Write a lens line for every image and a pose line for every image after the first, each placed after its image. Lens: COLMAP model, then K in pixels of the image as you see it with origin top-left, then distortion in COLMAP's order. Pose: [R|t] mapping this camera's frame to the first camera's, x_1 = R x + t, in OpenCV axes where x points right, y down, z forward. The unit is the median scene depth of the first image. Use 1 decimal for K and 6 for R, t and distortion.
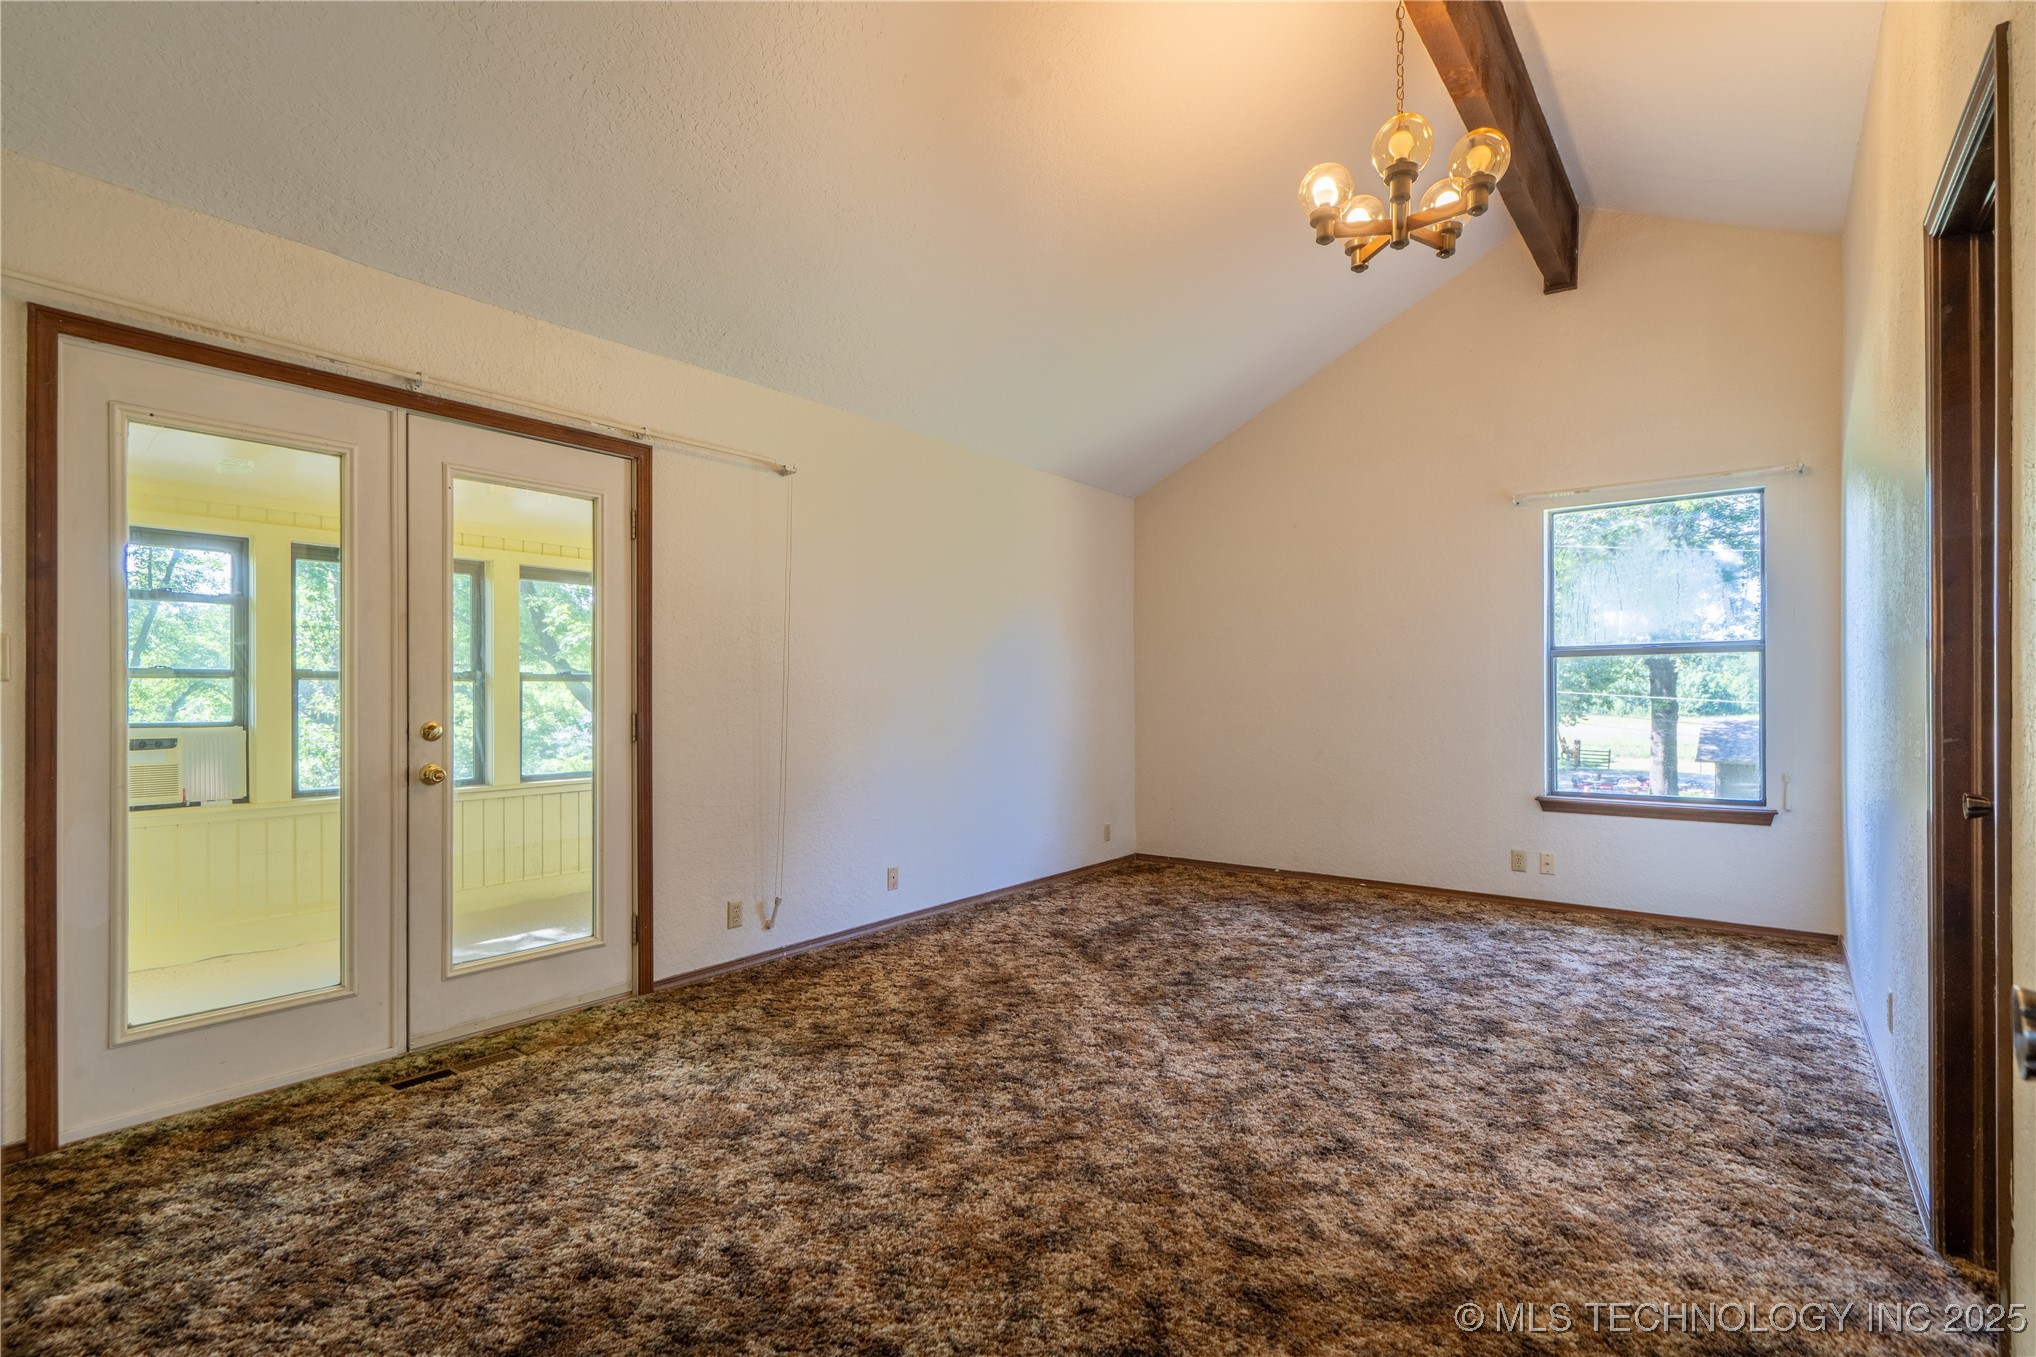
lens RADIAL K [[962.4, 0, 1008.7], [0, 962.4, 689.9], [0, 0, 1]] dist [0.000991, 0.000686]
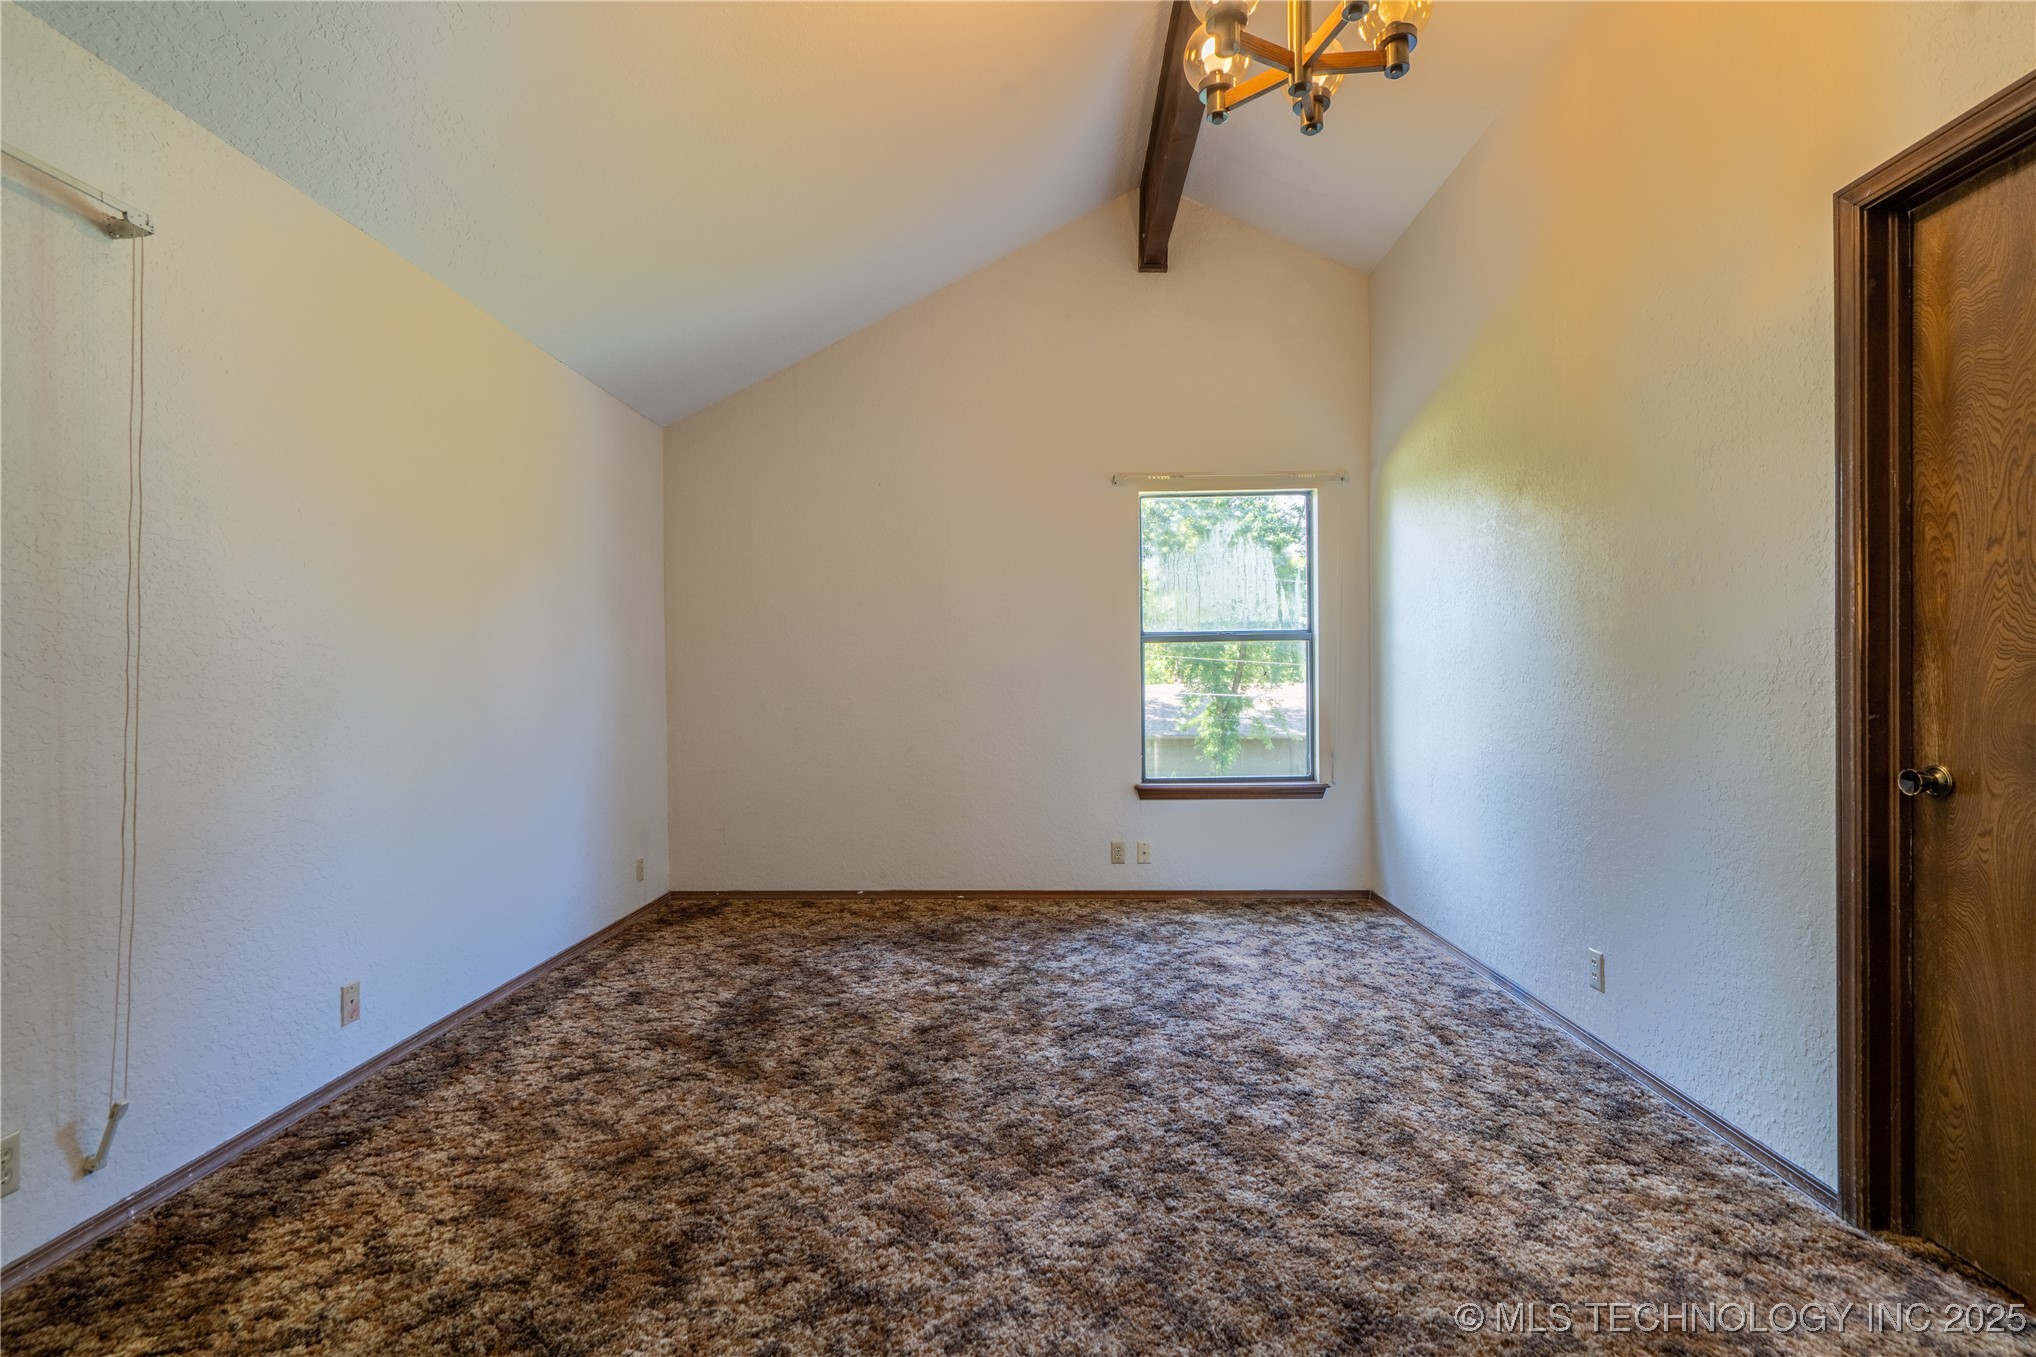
lens RADIAL K [[974.7, 0, 1017.6], [0, 974.7, 689.2], [0, 0, 1]] dist [0.001525, 0.000687]
pose [[0.809156, -0.009884, 0.587510, -0.163787], [0.005587, 0.999943, 0.009128, 0.004806], [-0.587567, -0.004104, 0.809165, 0.344103]]
